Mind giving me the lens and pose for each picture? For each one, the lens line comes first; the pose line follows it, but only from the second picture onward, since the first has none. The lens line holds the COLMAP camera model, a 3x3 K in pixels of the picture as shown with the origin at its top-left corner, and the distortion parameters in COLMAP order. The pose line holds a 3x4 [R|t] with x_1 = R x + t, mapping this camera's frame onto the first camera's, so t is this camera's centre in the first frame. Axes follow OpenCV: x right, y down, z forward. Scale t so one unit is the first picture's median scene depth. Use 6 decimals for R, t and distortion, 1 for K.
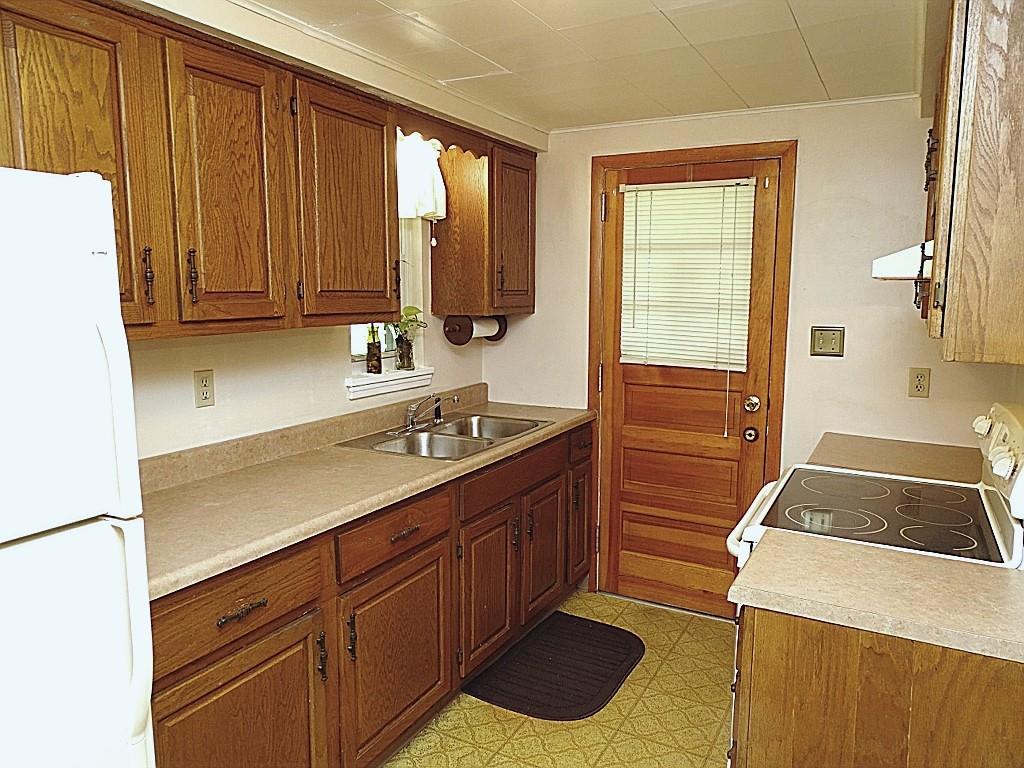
lens RADIAL K [[727.4, 0, 516.3], [0, 727.4, 381.9], [0, 0, 1]] dist [0.000982, 0.002166]
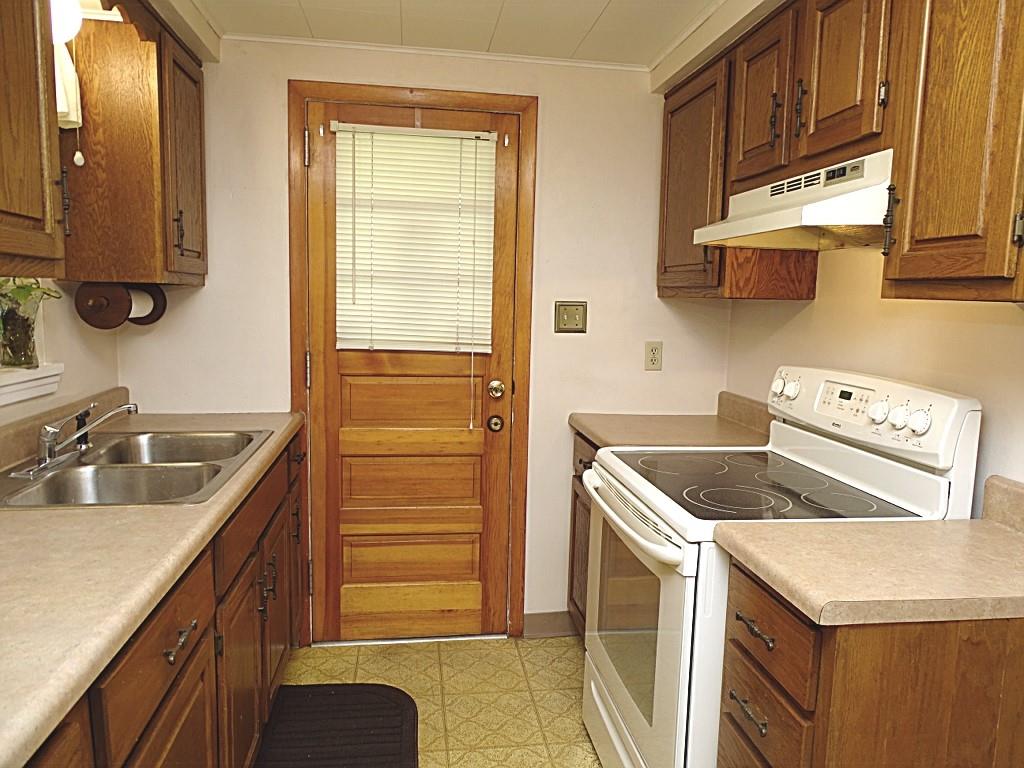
lens RADIAL K [[727.4, 0, 516.3], [0, 727.4, 381.9], [0, 0, 1]] dist [0.000982, 0.002166]
pose [[0.800480, -0.054433, 0.596882, -0.197741], [0.056494, 0.998286, 0.015275, 0.009527], [-0.596690, 0.021493, 0.802184, 0.285194]]
